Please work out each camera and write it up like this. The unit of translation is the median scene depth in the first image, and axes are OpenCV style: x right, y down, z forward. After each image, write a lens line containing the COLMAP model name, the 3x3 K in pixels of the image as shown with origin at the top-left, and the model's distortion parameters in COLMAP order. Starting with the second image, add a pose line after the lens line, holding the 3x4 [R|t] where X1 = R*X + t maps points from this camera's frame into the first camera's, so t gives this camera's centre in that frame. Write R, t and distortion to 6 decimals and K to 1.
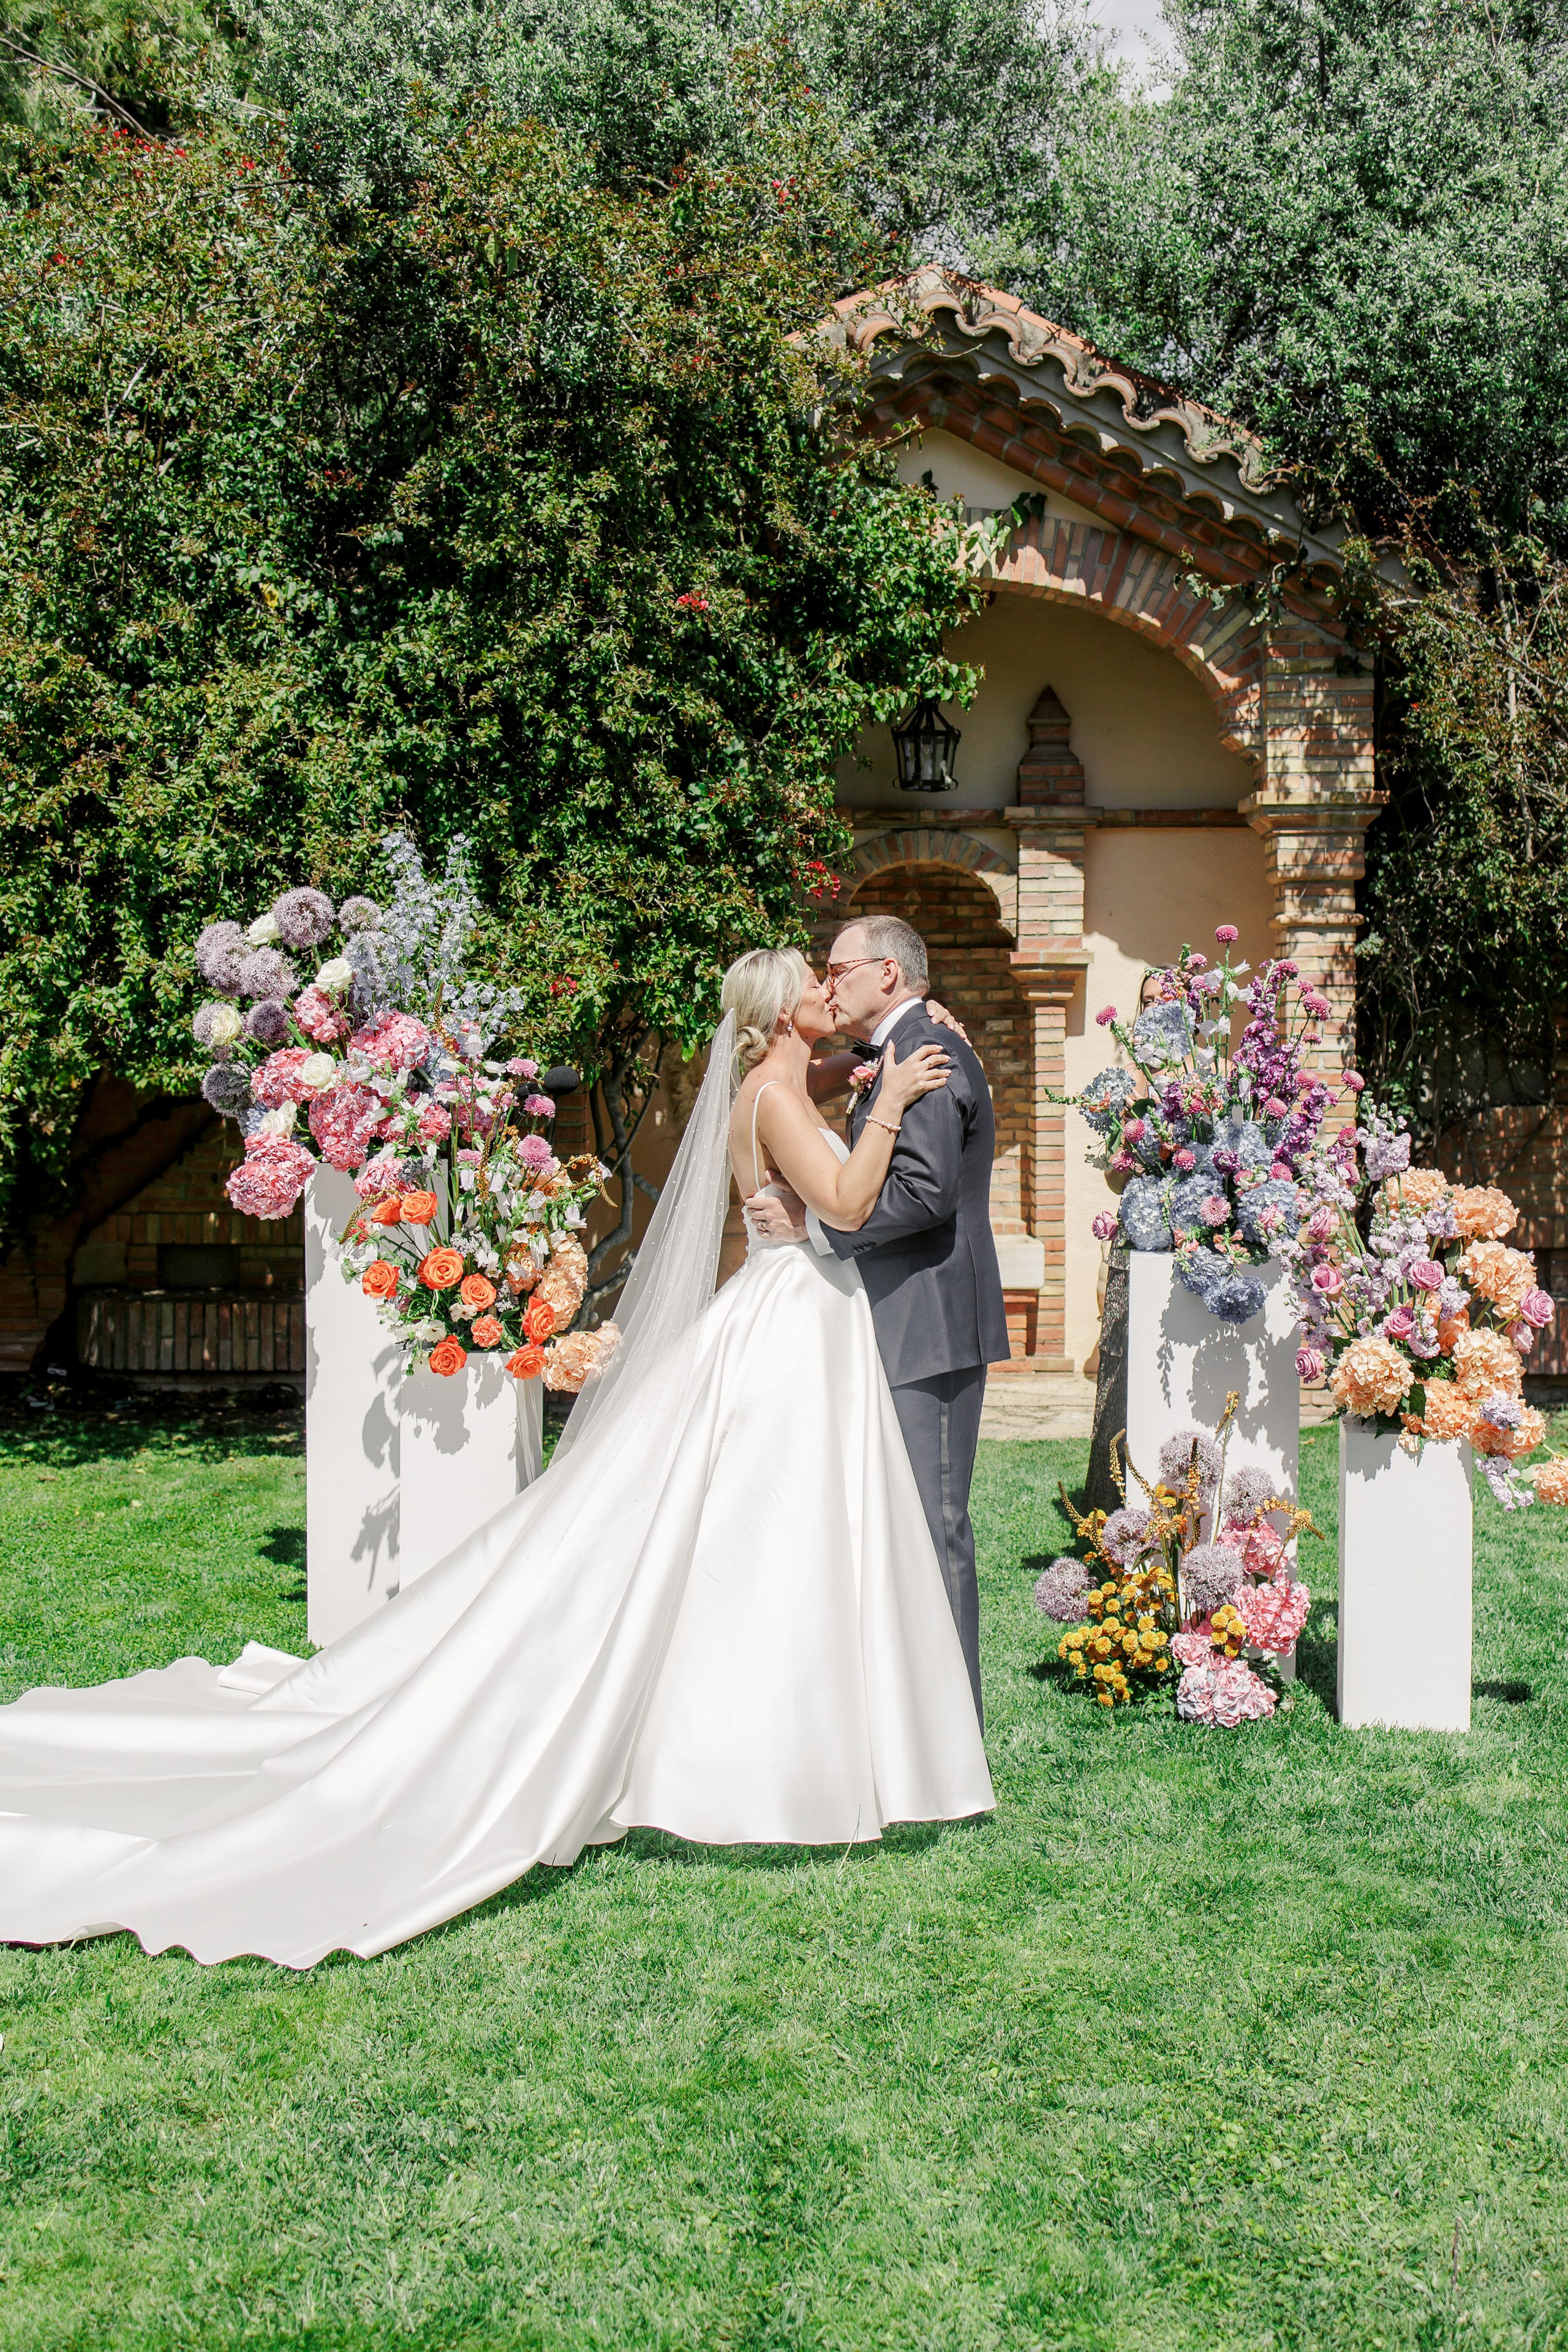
lens RADIAL K [[2420.1, 0, 784.0], [0, 2420.1, 1176.0], [0, 0, 1]] dist [0.237519, -0.911710]
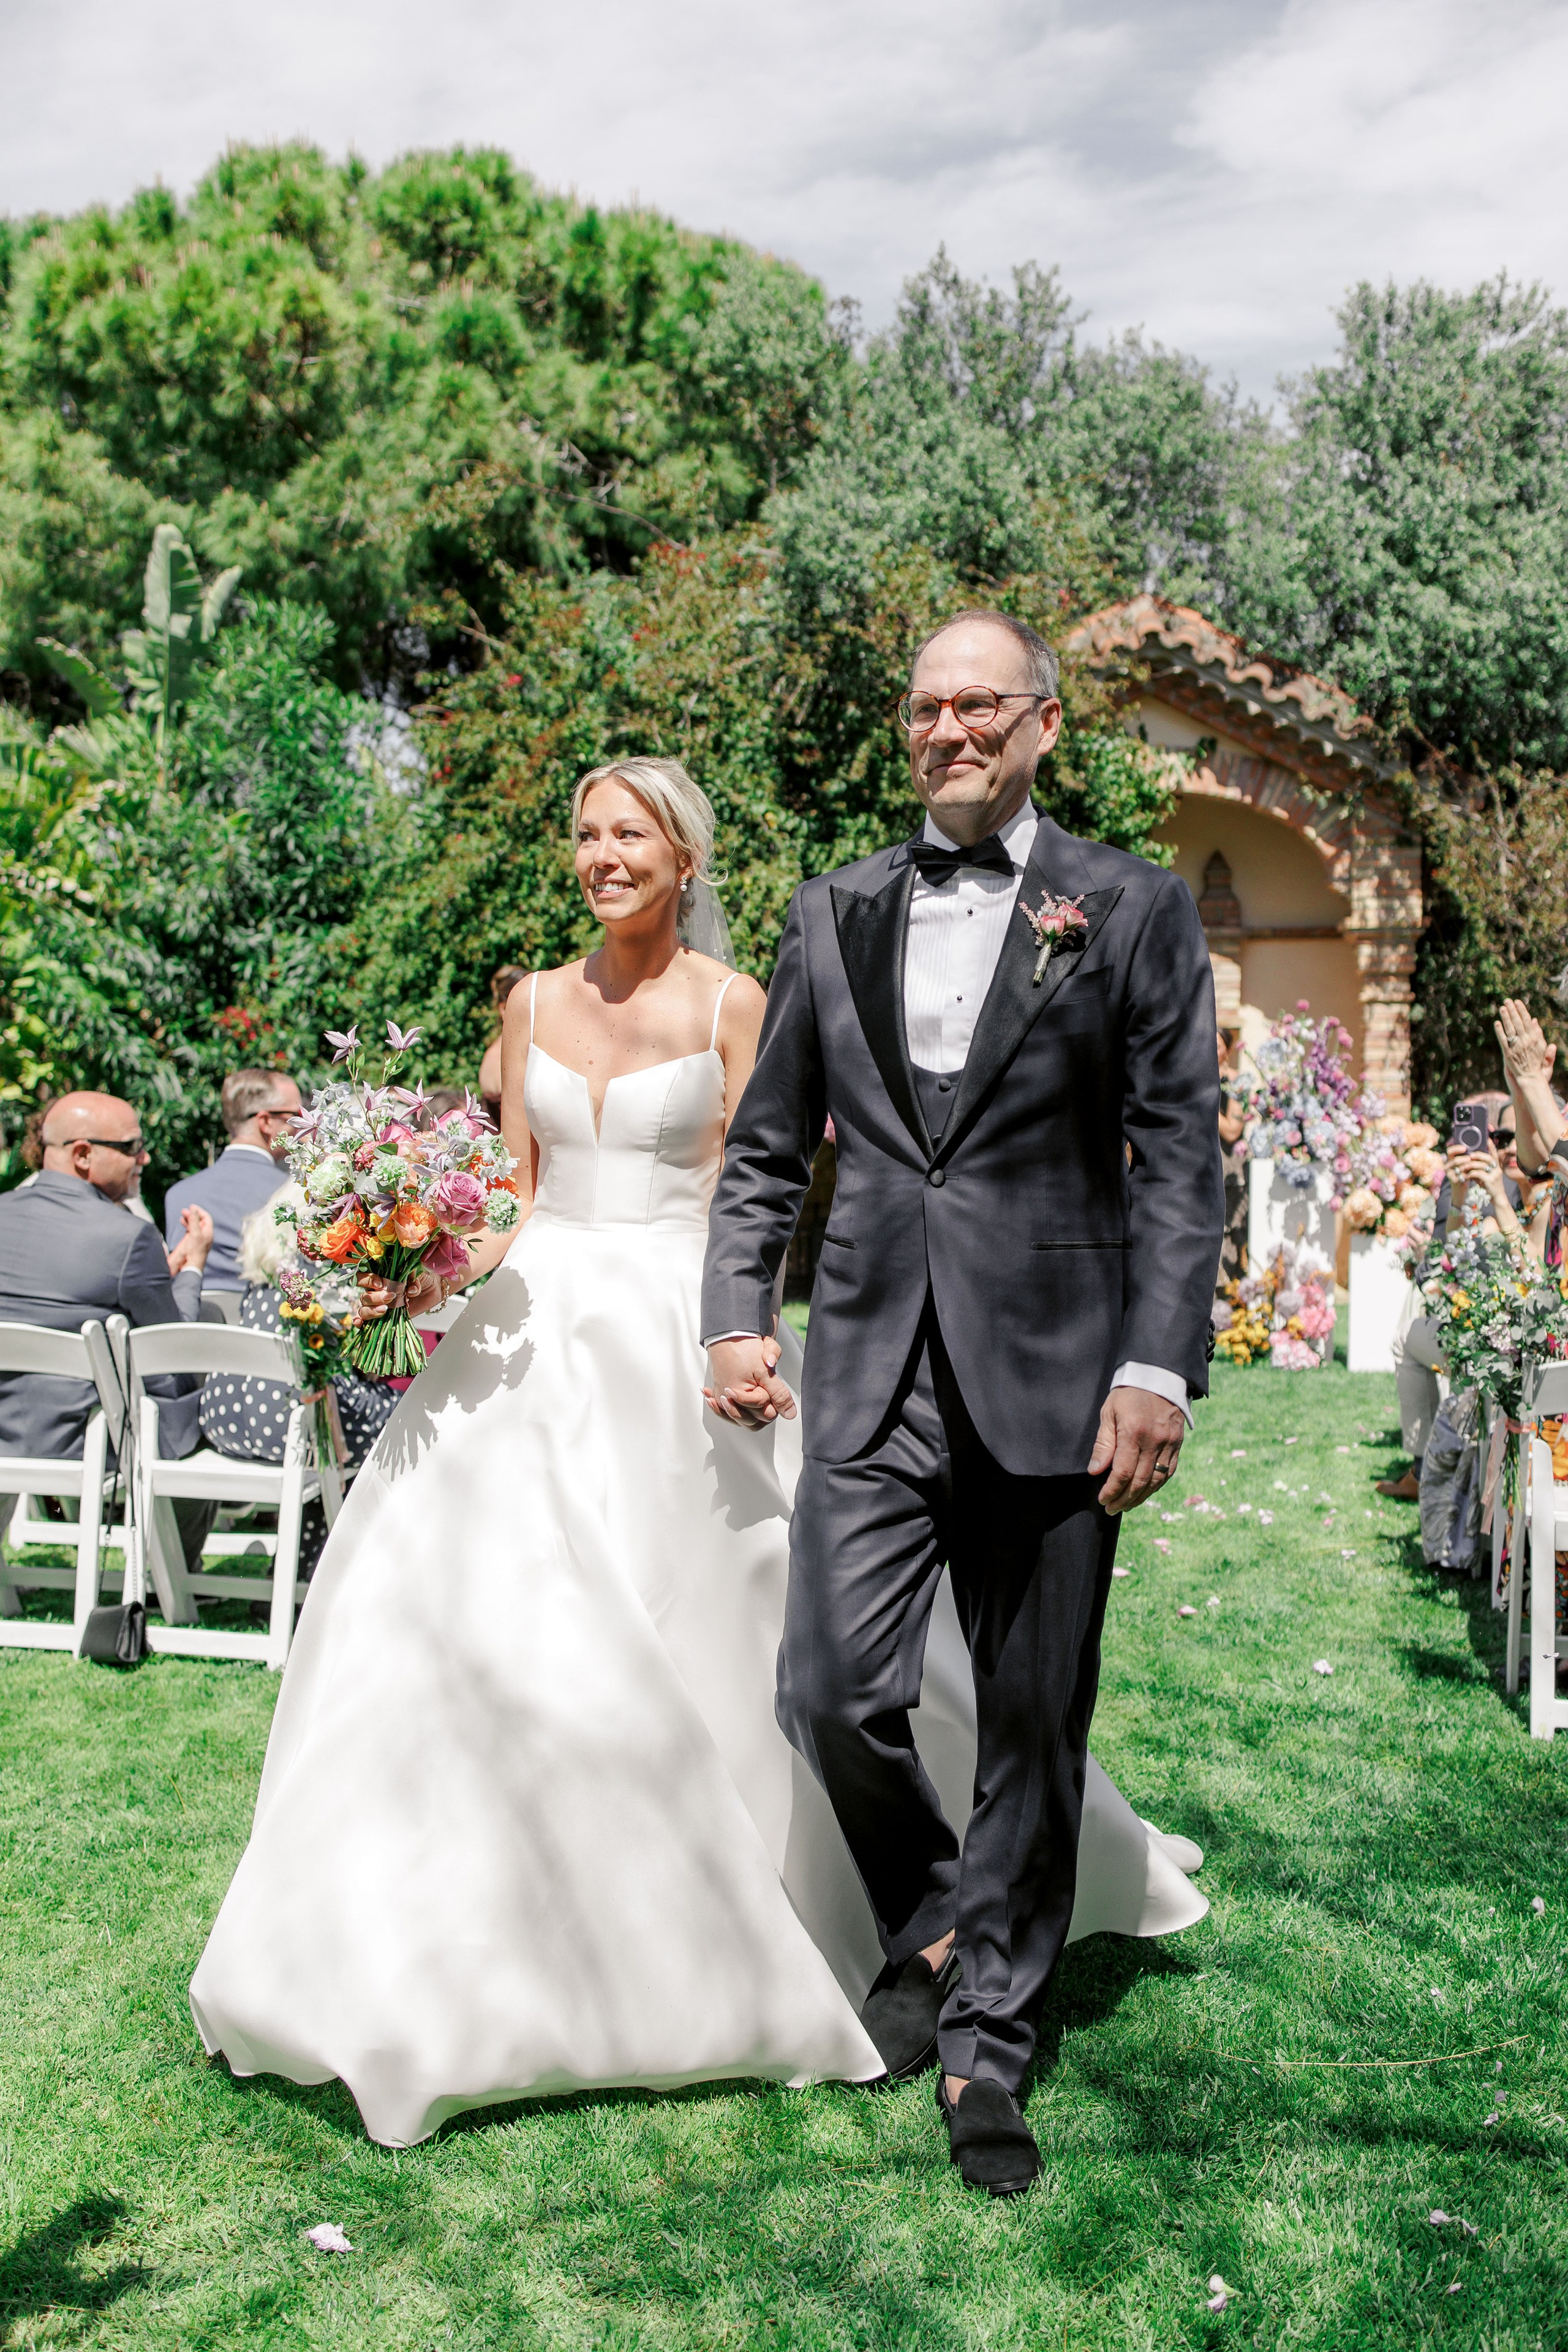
lens RADIAL K [[2420.1, 0, 784.0], [0, 2420.1, 1176.0], [0, 0, 1]] dist [0.237519, -0.911710]
pose [[0.997314, 0.000940, -0.073243, -0.064900], [-0.003219, 0.999514, -0.031009, 0.070004], [0.073178, 0.031162, 0.996832, -0.689607]]
